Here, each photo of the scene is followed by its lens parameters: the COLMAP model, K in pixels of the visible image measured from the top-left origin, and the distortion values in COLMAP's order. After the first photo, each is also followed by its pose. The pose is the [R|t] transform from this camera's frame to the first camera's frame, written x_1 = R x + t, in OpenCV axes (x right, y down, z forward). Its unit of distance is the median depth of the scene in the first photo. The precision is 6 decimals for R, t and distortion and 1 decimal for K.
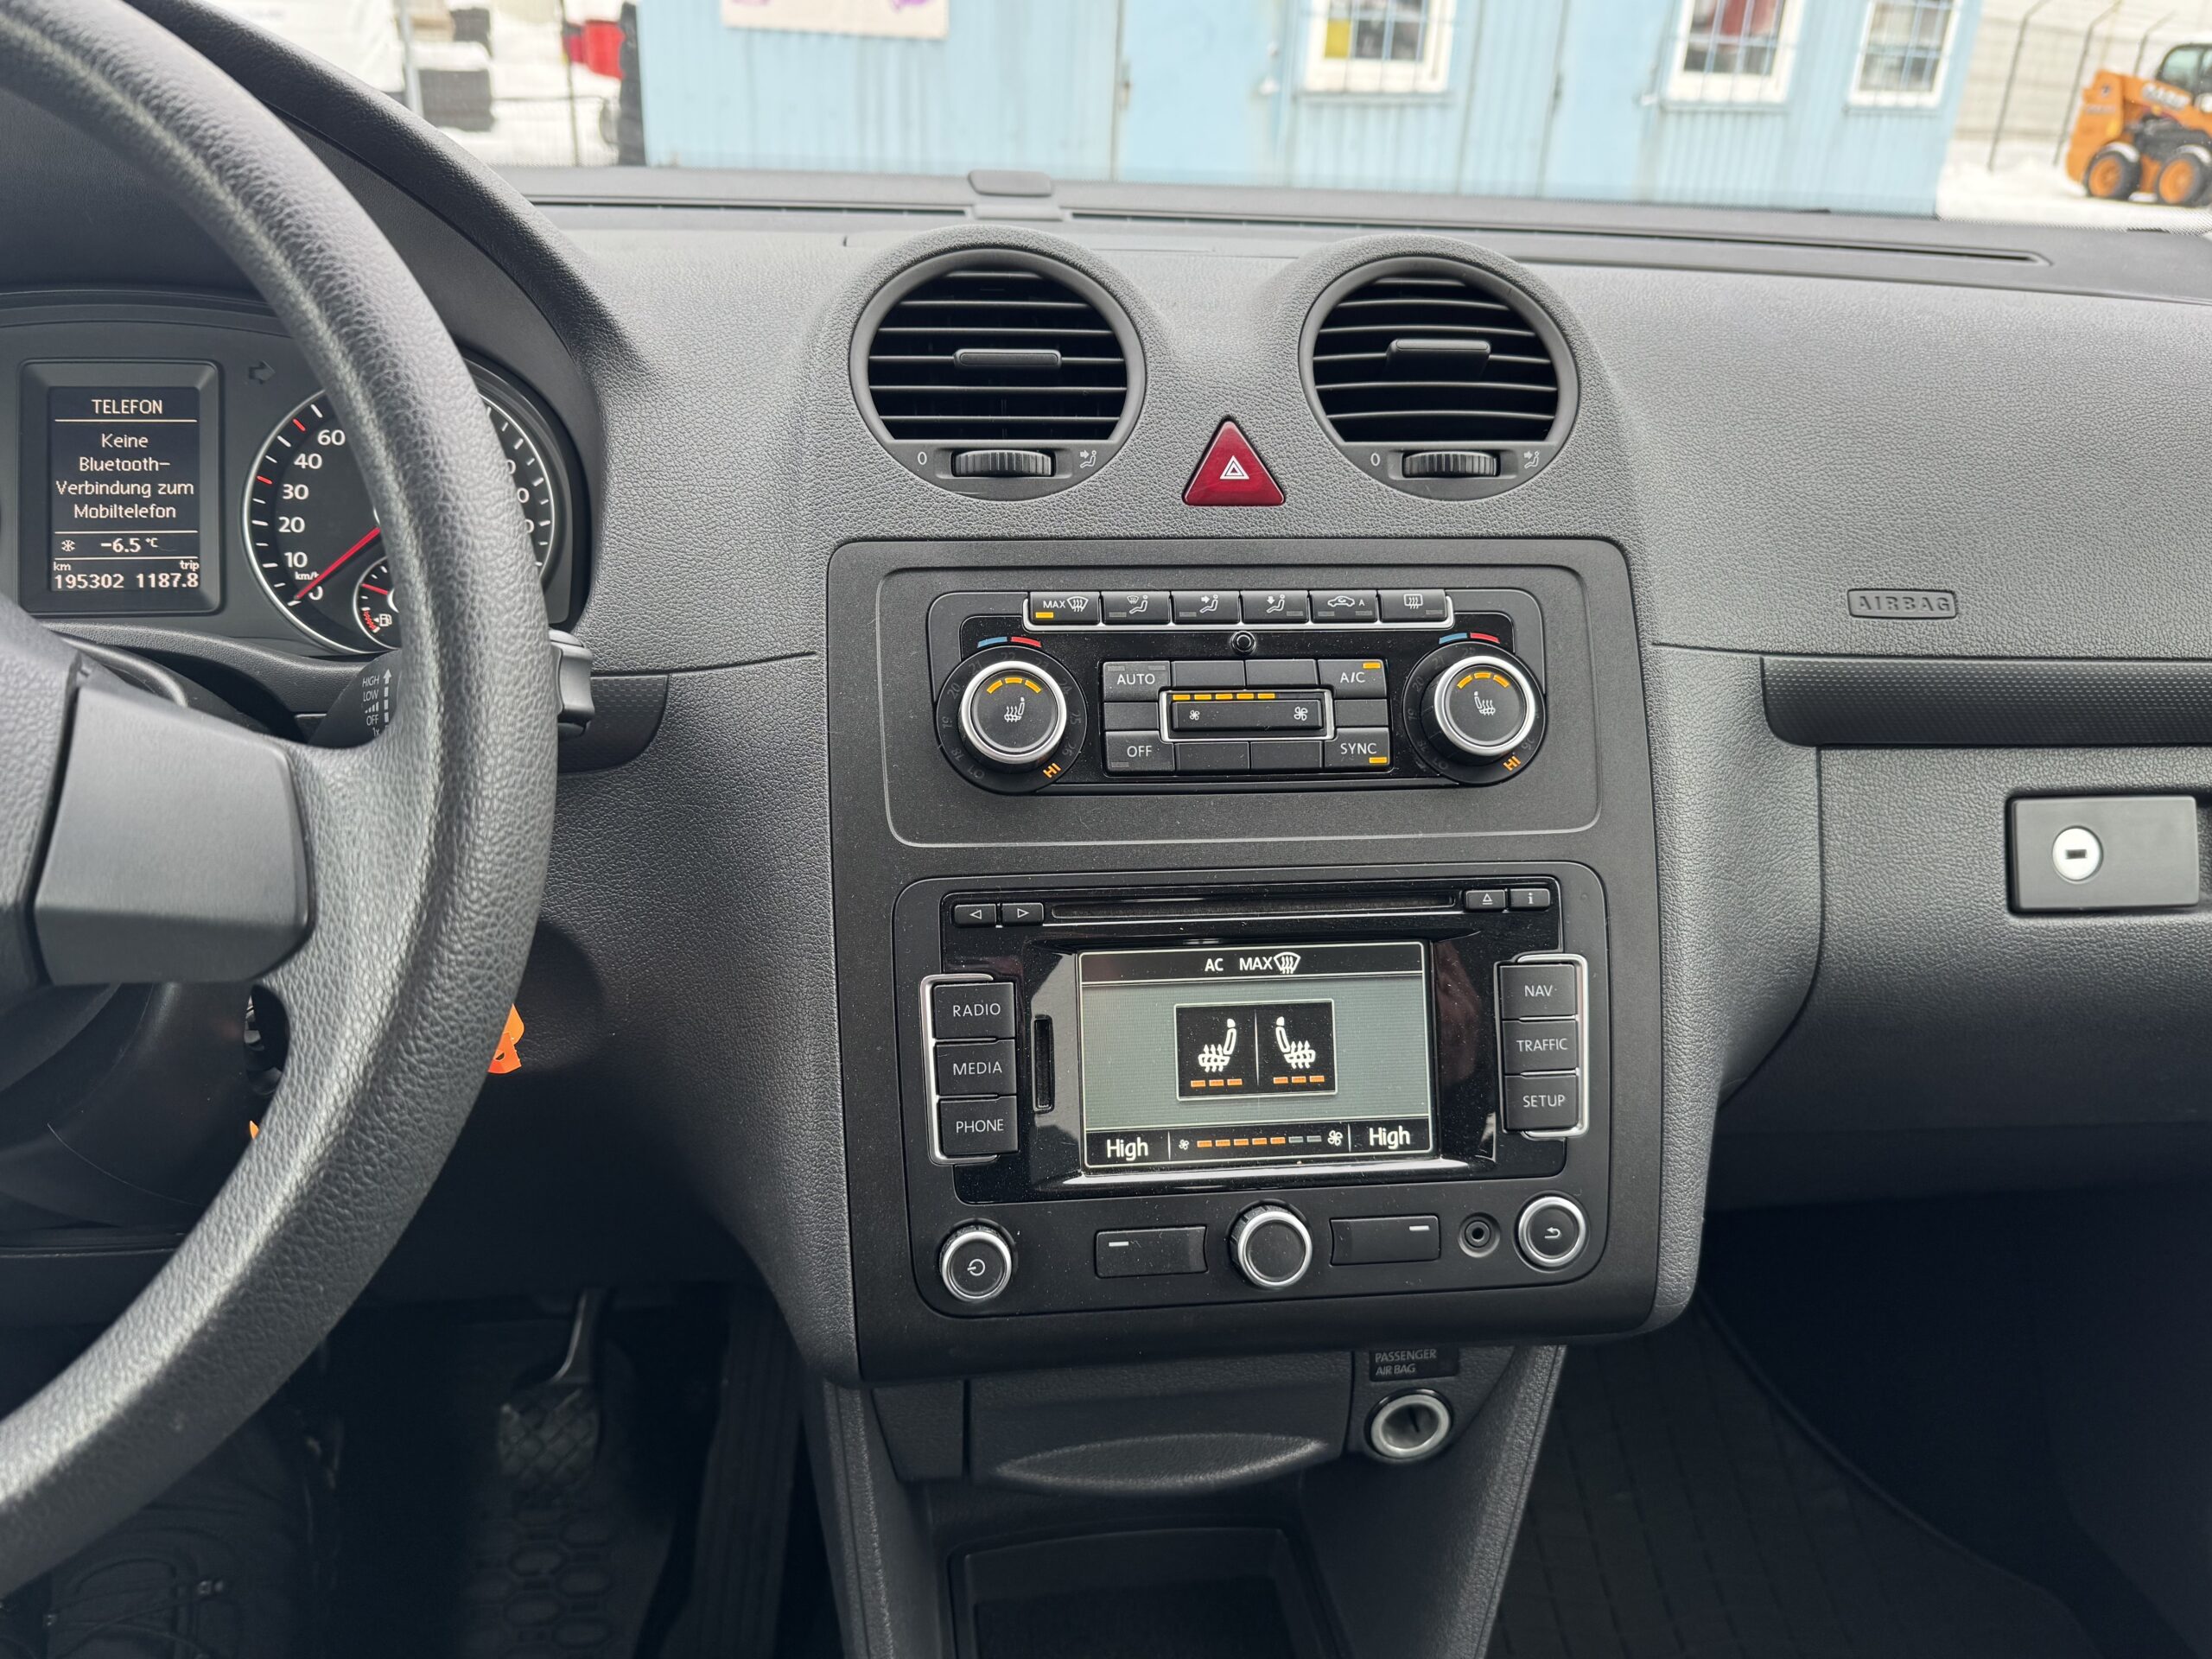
lens RADIAL K [[1656.1, 0, 1111.2], [0, 1656.1, 858.0], [0, 0, 1]] dist [0.008534, -0.017662]
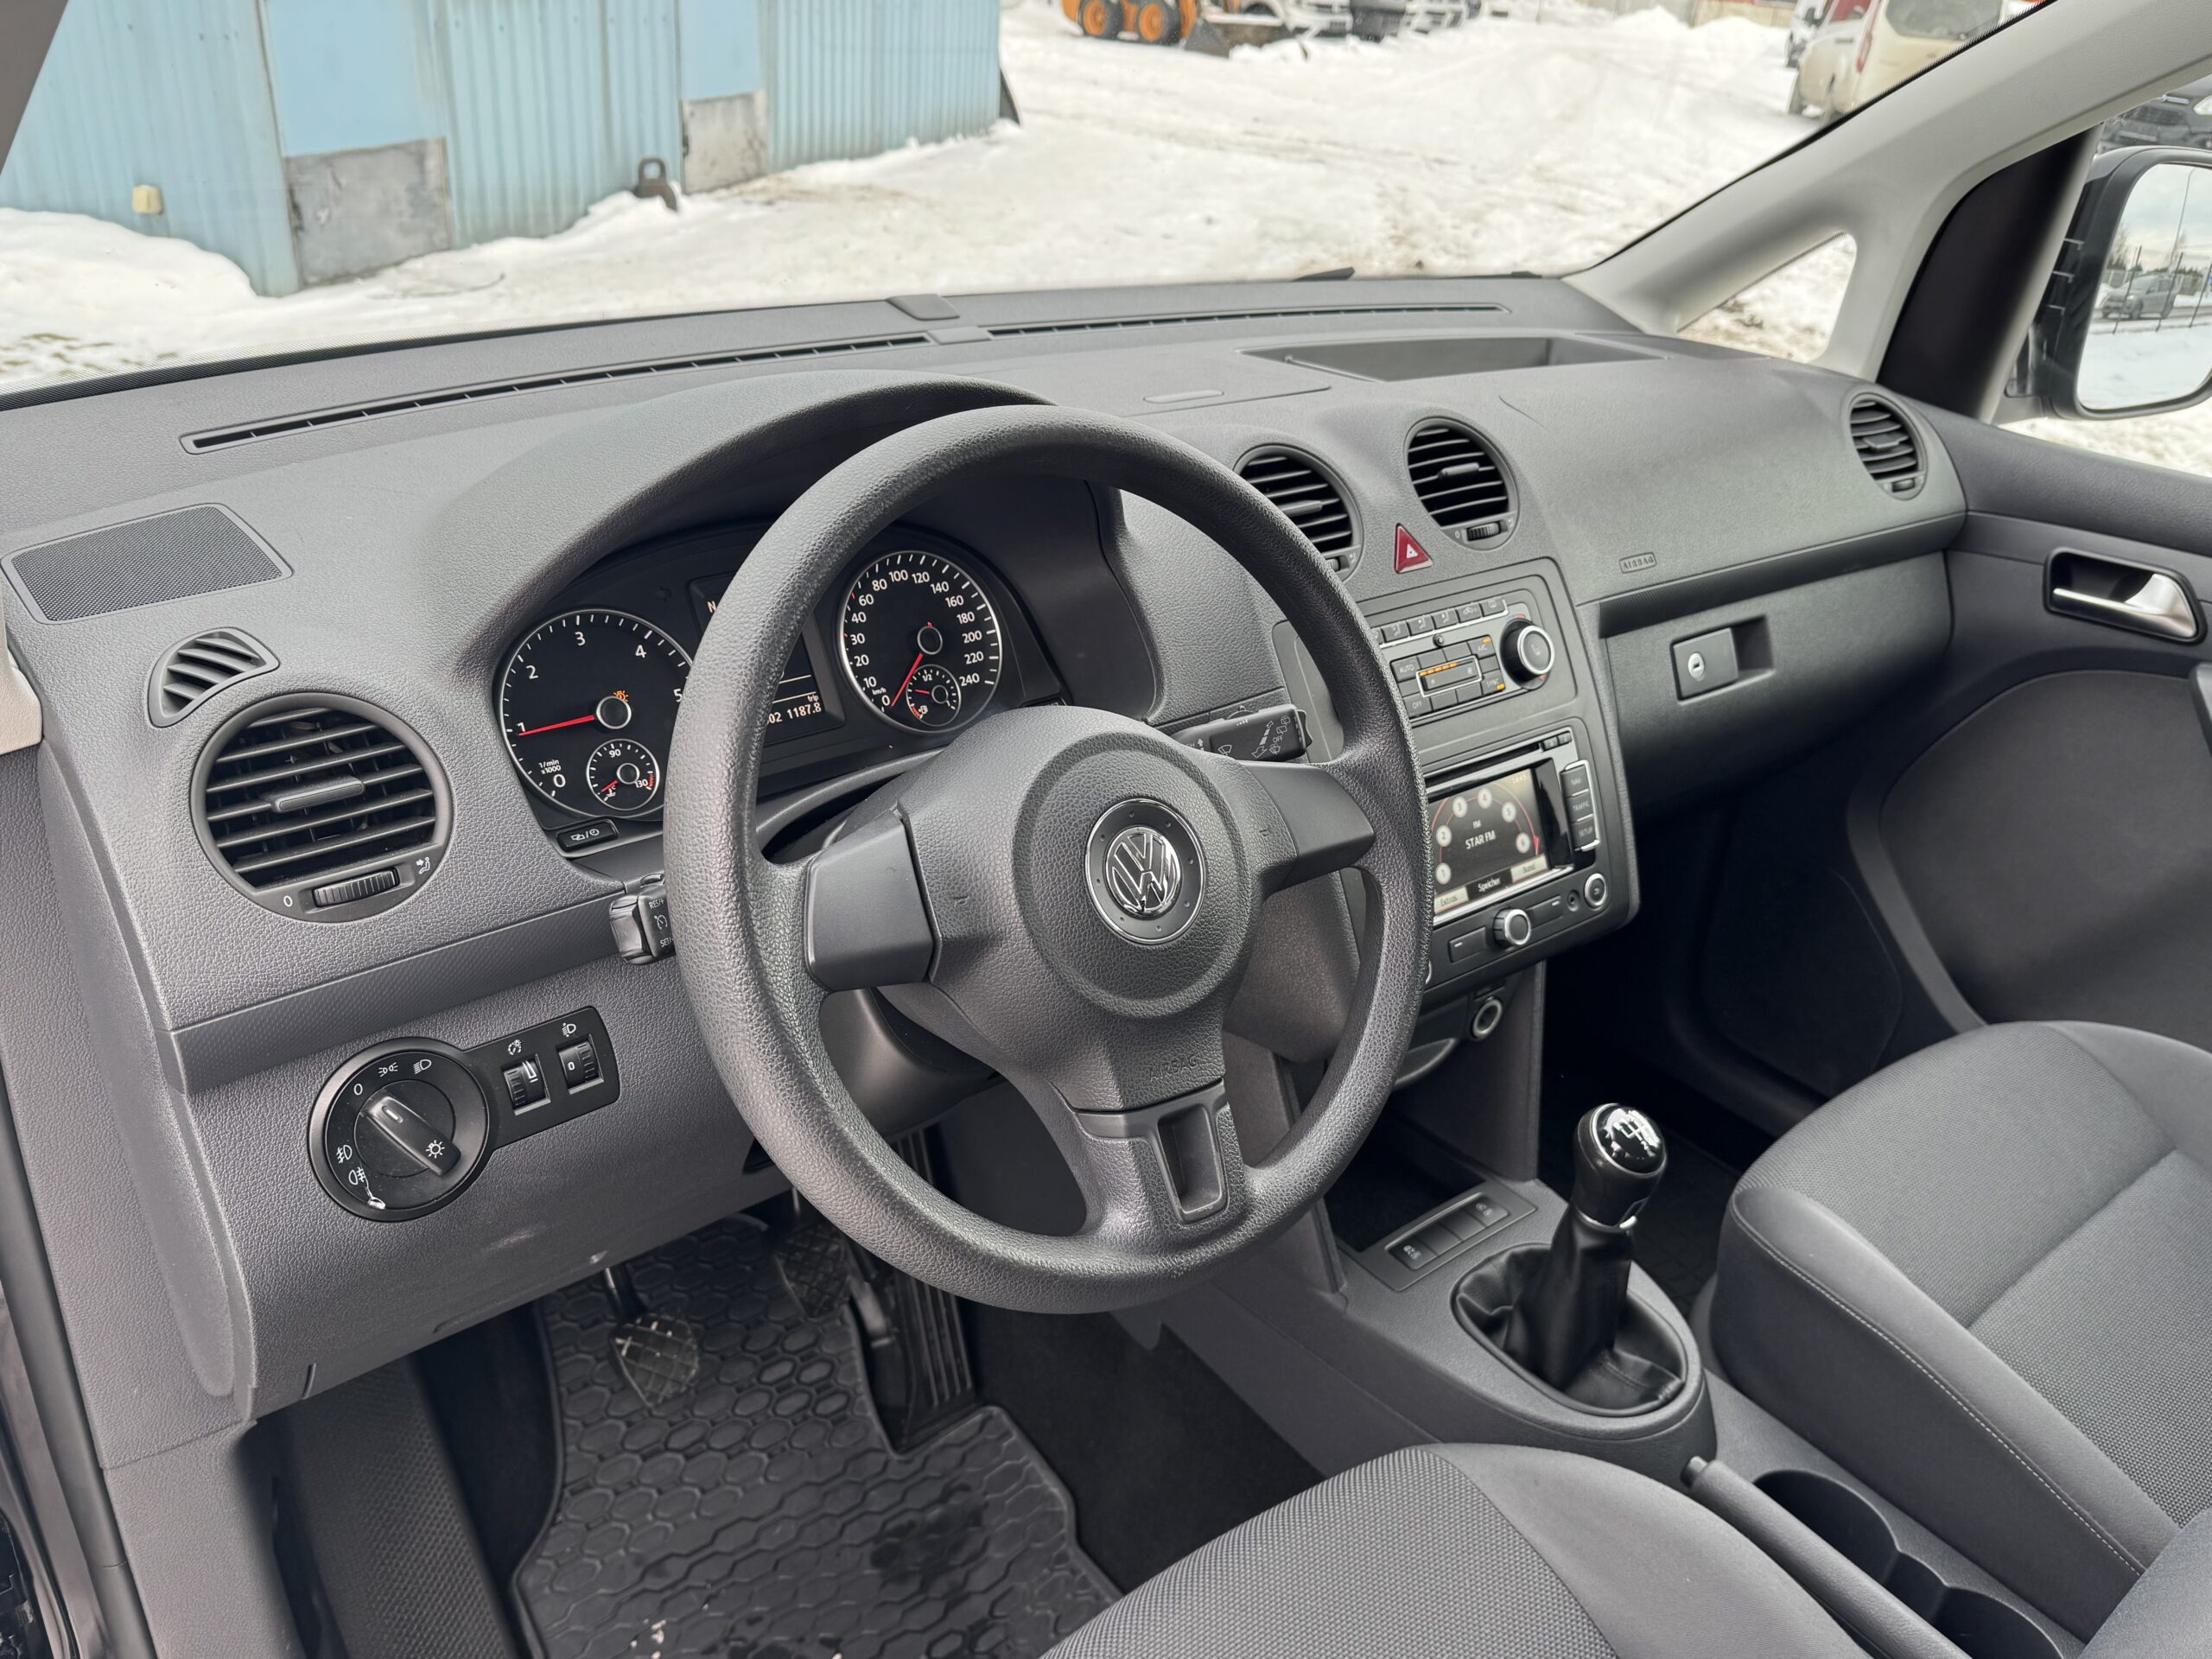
lens RADIAL K [[1619.1, 0, 1152.5], [0, 1619.1, 836.6], [0, 0, 1]] dist [0.085507, -0.100299]
pose [[0.854561, -0.225499, 0.467842, -1.024075], [0.188038, 0.974044, 0.126015, -0.183280], [-0.484115, -0.019715, 0.874782, -0.470141]]
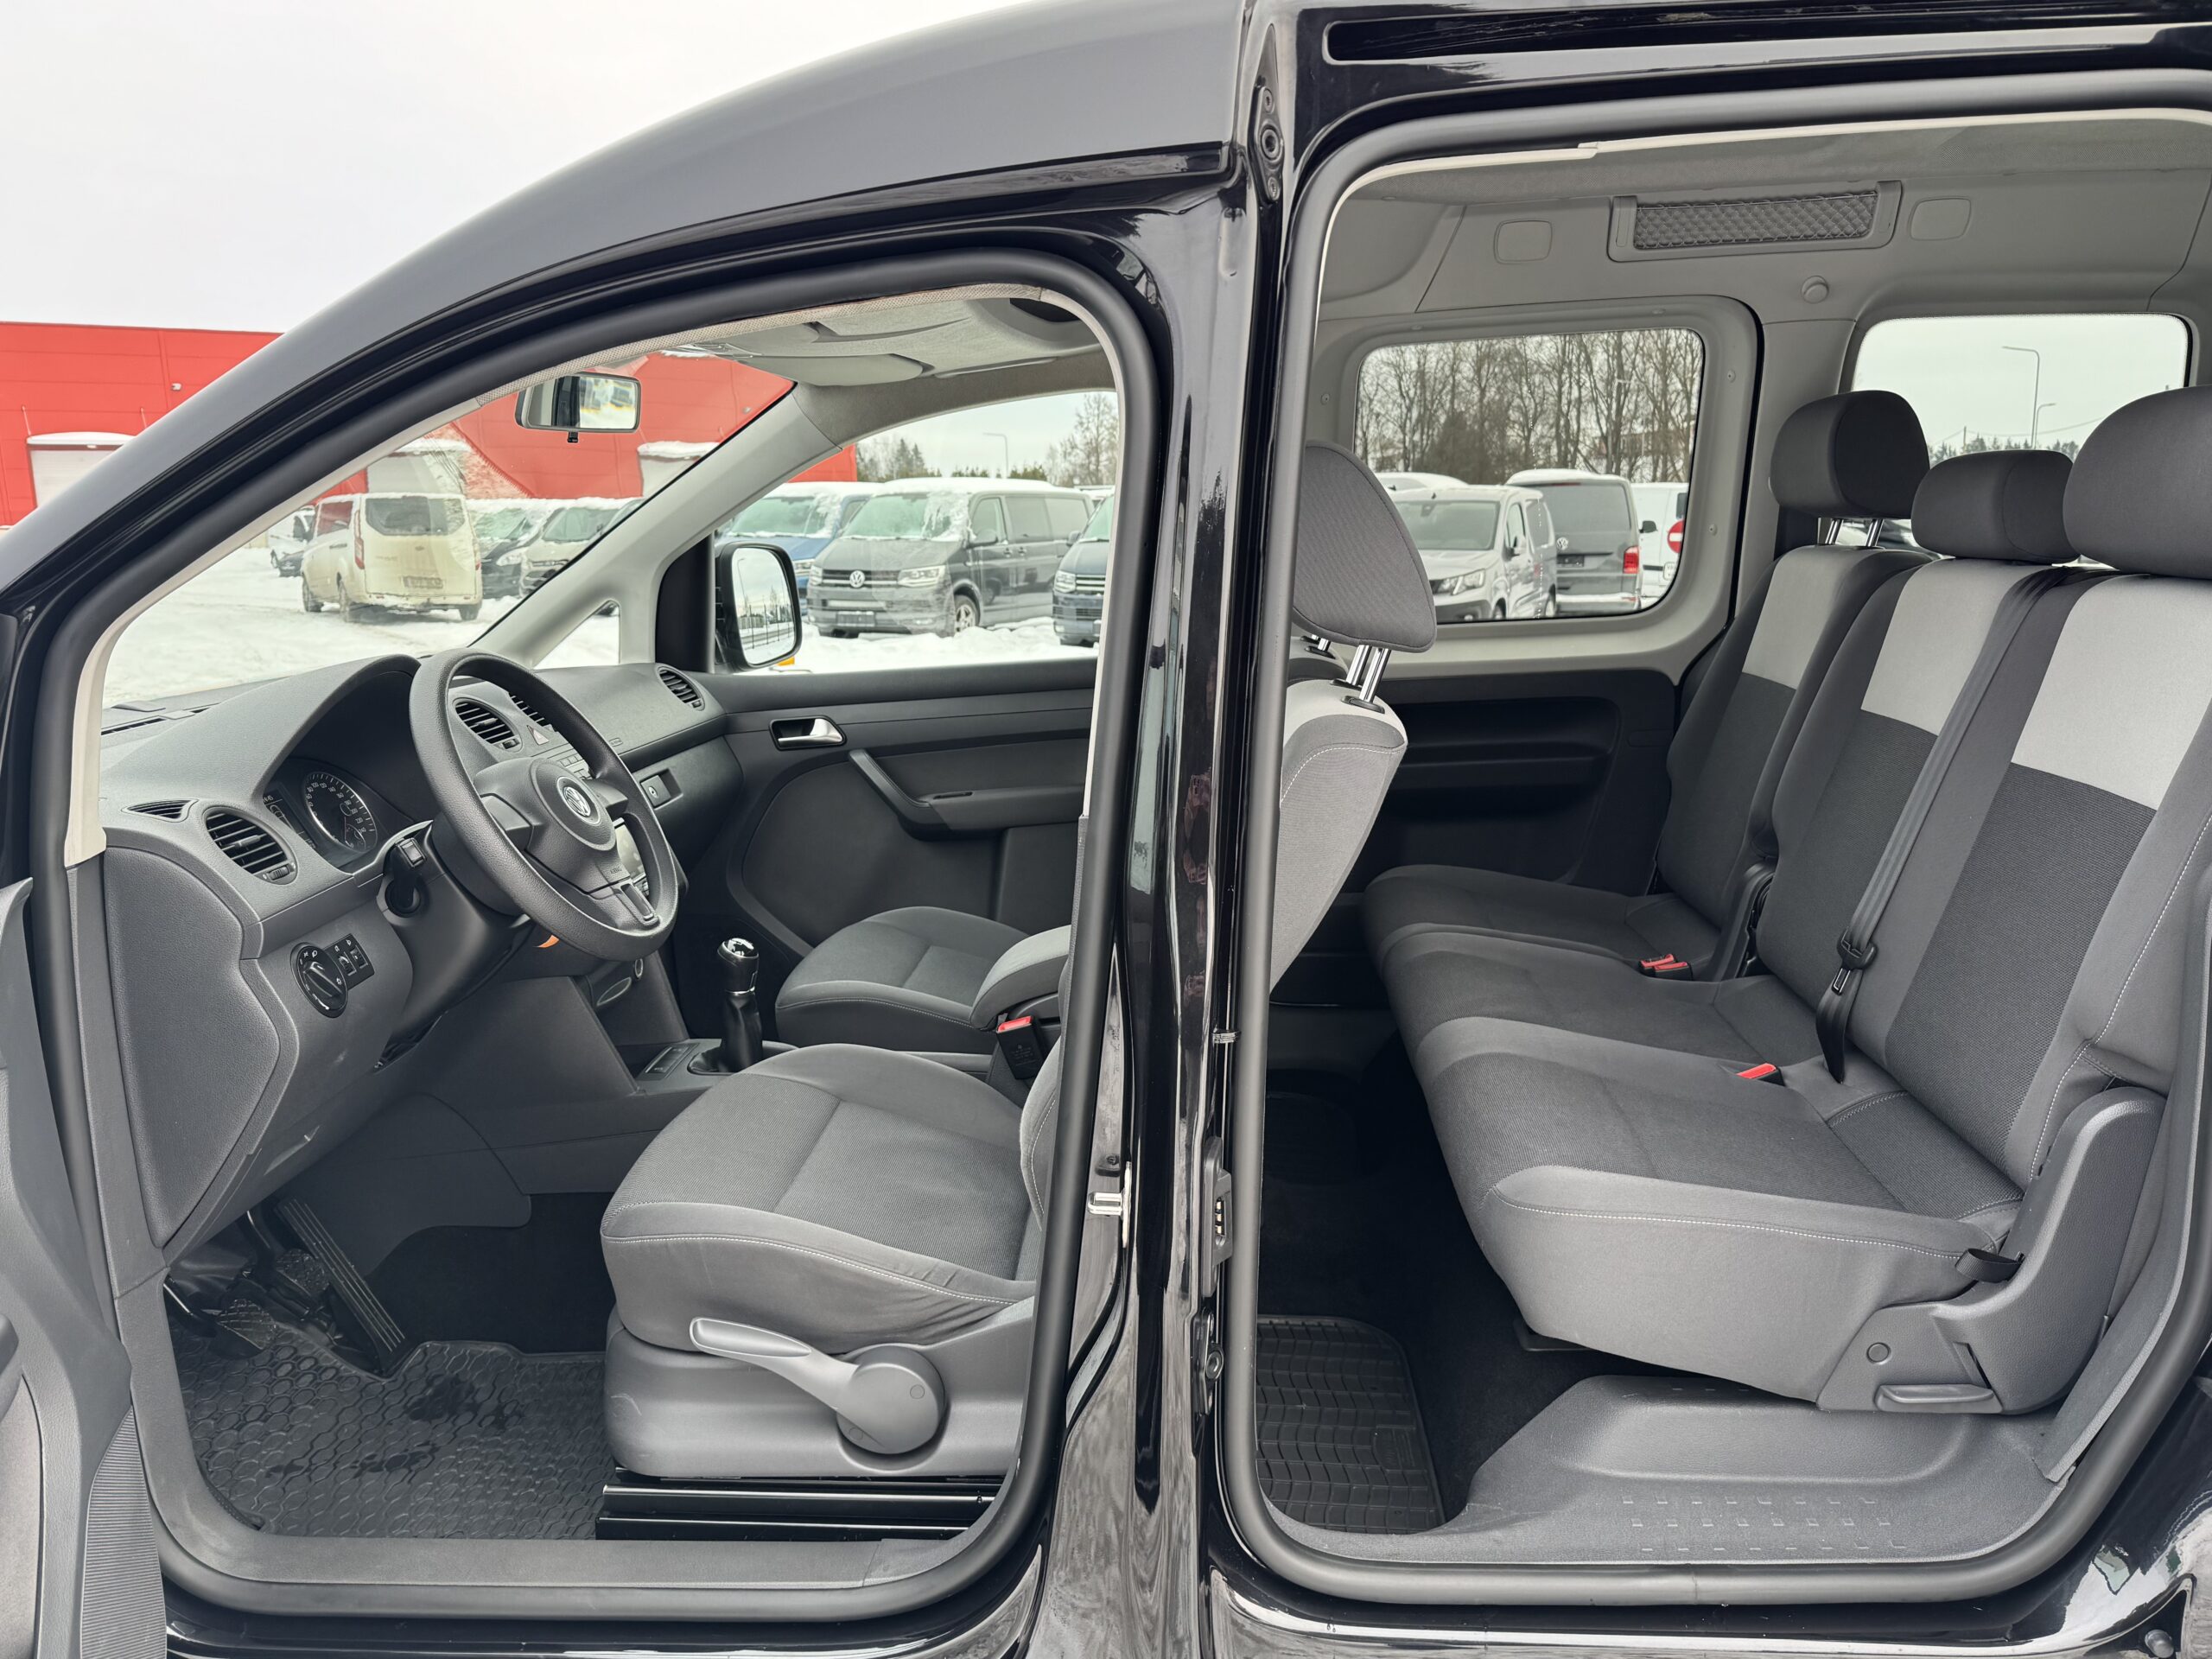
lens RADIAL K [[1656.1, 0, 1111.2], [0, 1656.1, 858.0], [0, 0, 1]] dist [0.008534, -0.017662]
pose [[0.207424, -0.248242, 0.946230, -2.921629], [0.451484, 0.882383, 0.132522, 0.080178], [-0.867835, 0.399719, 0.295104, -1.069783]]
